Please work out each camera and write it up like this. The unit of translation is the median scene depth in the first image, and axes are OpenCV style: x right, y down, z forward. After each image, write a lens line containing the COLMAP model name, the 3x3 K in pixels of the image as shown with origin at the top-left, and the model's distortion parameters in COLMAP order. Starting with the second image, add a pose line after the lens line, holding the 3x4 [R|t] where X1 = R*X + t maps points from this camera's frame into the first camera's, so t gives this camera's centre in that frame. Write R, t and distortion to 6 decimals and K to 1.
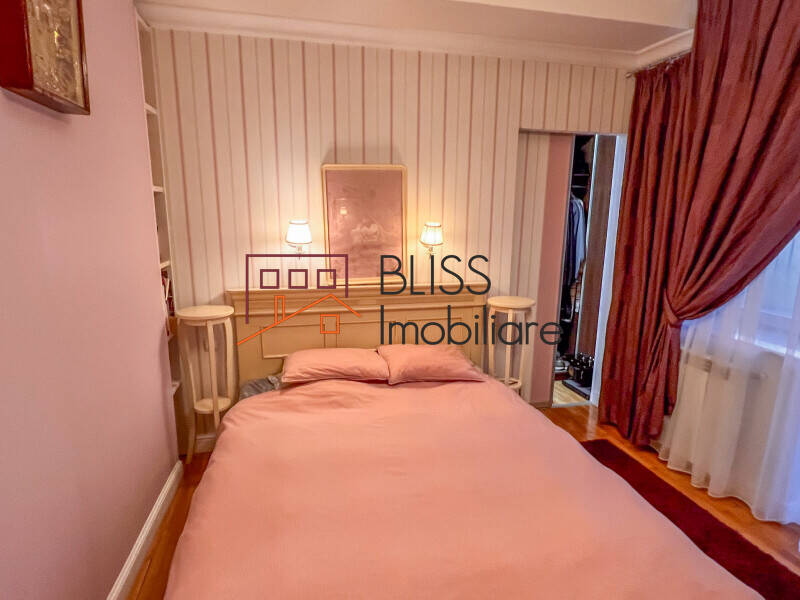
lens RADIAL K [[427.3, 0, 400.0], [0, 427.3, 300.0], [0, 0, 1]] dist [0.000914, -0.000719]
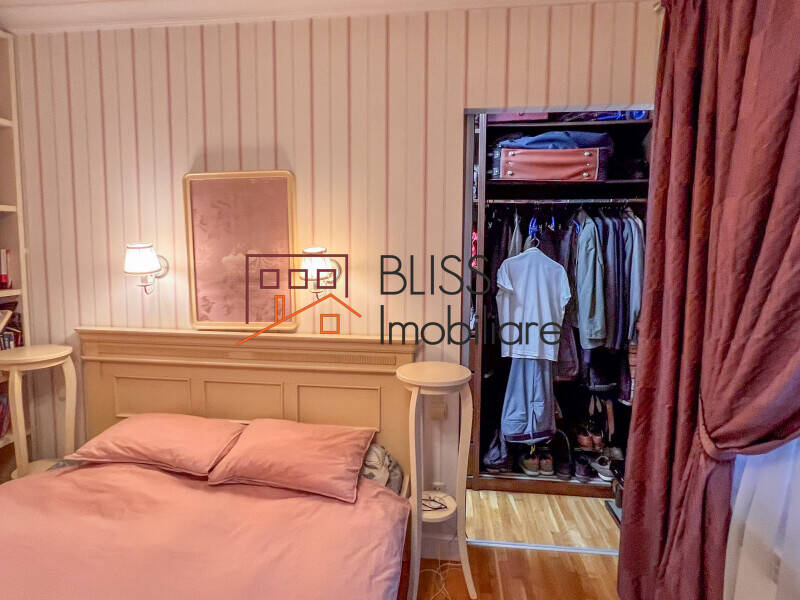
lens RADIAL K [[451.8, 0, 399.1], [0, 451.8, 283.3], [0, 0, 1]] dist [-0.006822, -0.001249]
pose [[0.945324, 0.032714, -0.324488, 0.454578], [-0.069029, 0.992484, -0.101042, -0.061745], [0.318743, 0.117917, 0.940478, 0.371716]]
